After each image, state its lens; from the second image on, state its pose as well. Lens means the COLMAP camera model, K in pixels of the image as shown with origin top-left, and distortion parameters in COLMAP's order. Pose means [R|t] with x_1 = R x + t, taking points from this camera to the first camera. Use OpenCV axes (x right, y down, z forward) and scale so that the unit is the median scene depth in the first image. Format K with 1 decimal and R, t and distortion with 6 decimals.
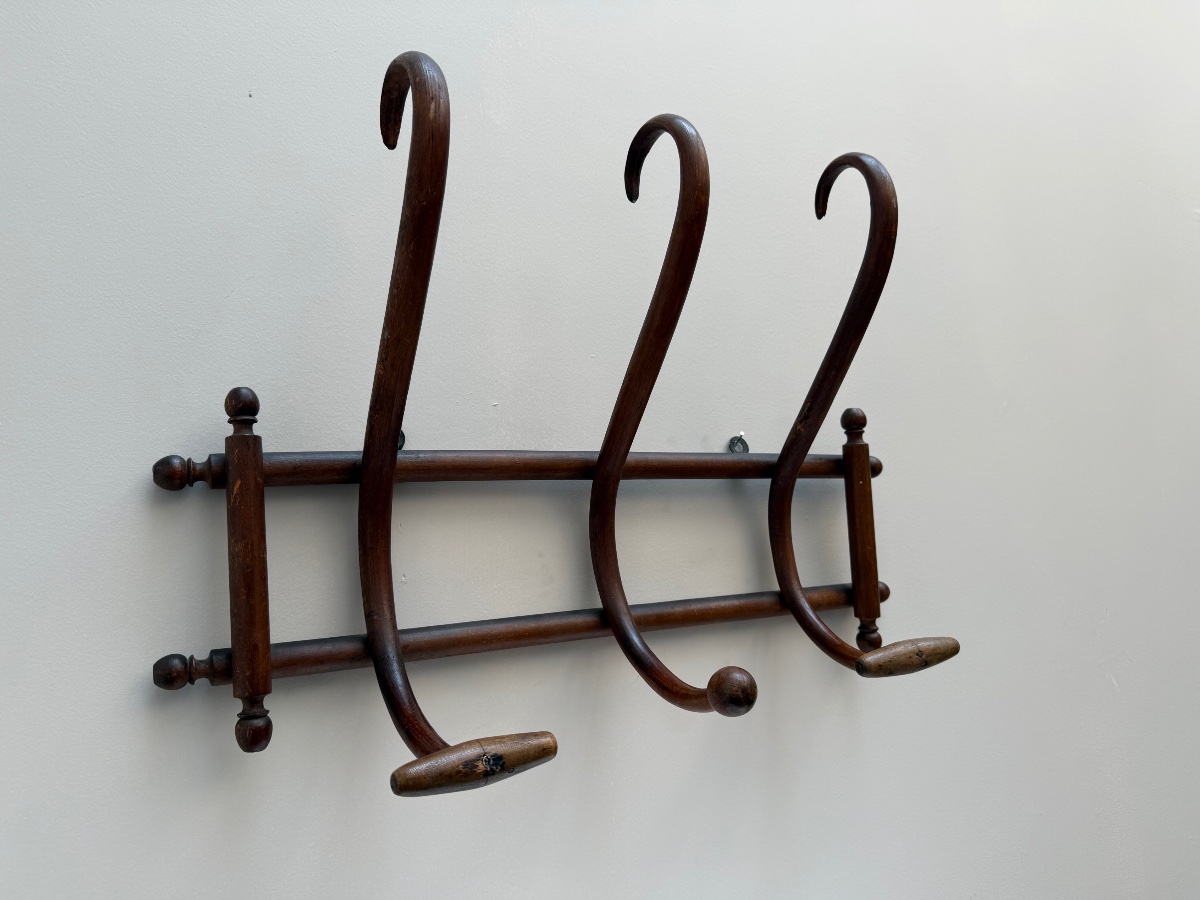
lens RADIAL K [[863.0, 0, 600.0], [0, 863.0, 450.0], [0, 0, 1]] dist [0.080417, -0.161954]
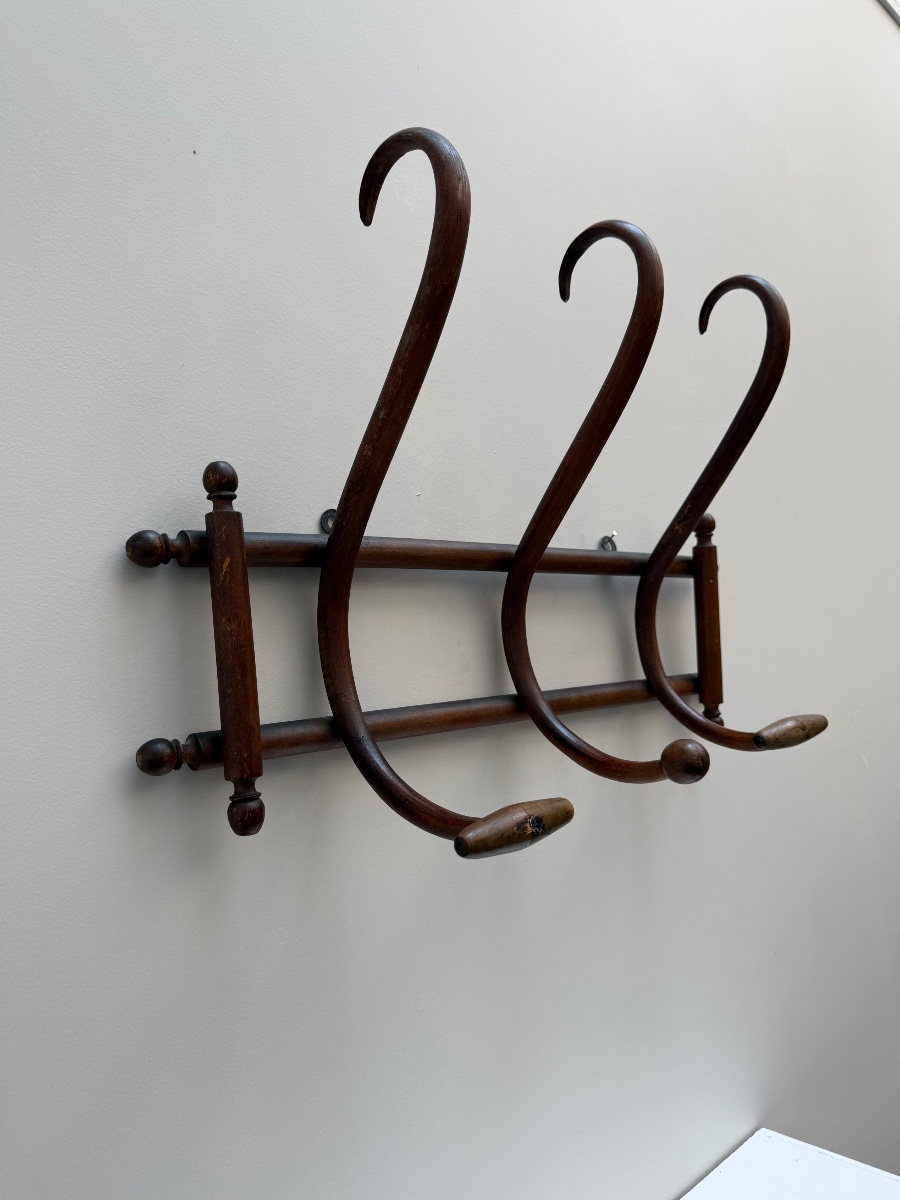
lens RADIAL K [[863.0, 0, 450.0], [0, 863.0, 600.0], [0, 0, 1]] dist [0.080417, -0.161954]
pose [[0.974776, 0.011548, 0.222888, -0.343676], [-0.019750, 0.999206, 0.034603, 0.038619], [-0.222312, -0.038133, 0.974230, 0.005357]]
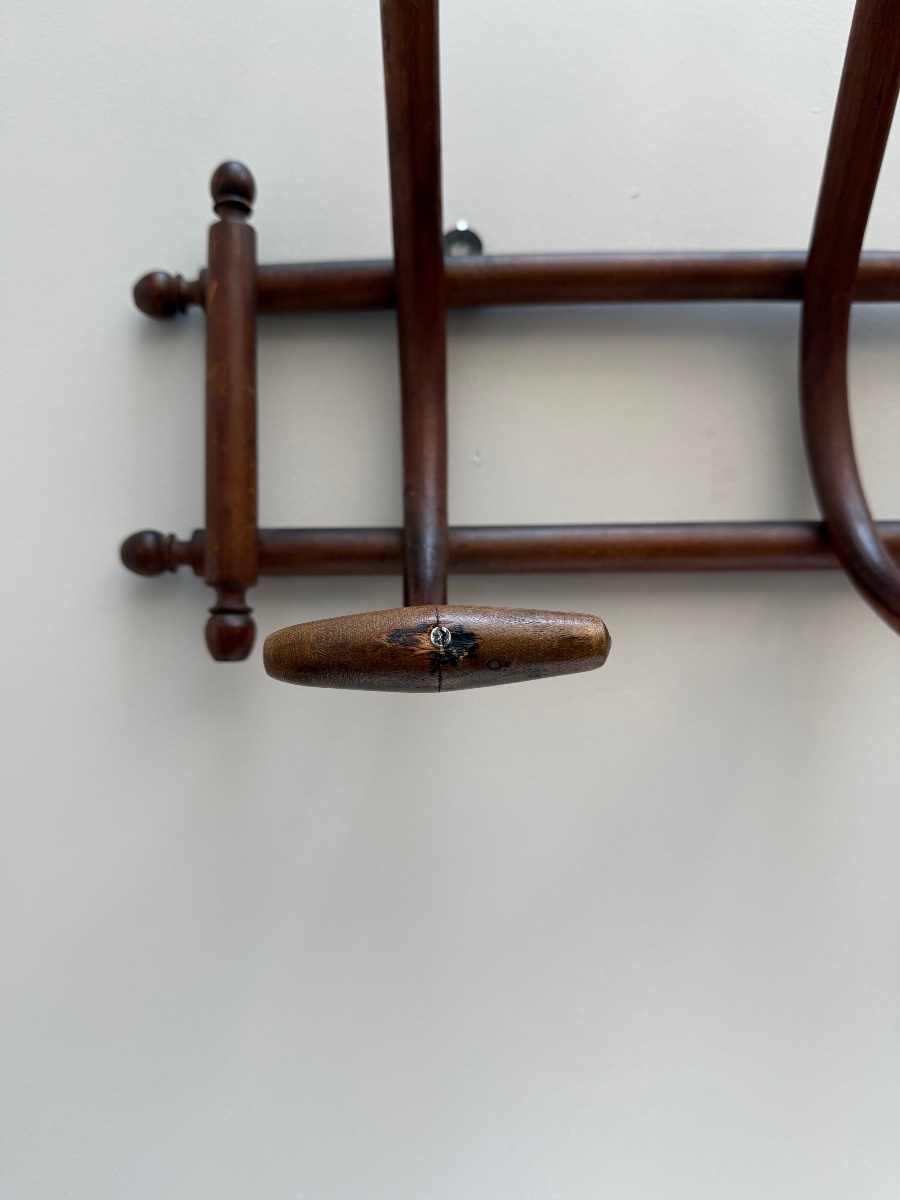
lens RADIAL K [[863.0, 0, 450.0], [0, 863.0, 600.0], [0, 0, 1]] dist [0.080417, -0.161954]
pose [[0.862196, 0.008442, -0.506504, 0.092327], [0.014182, 0.999067, 0.040793, 0.234133], [0.506375, -0.042355, 0.861272, 0.427840]]
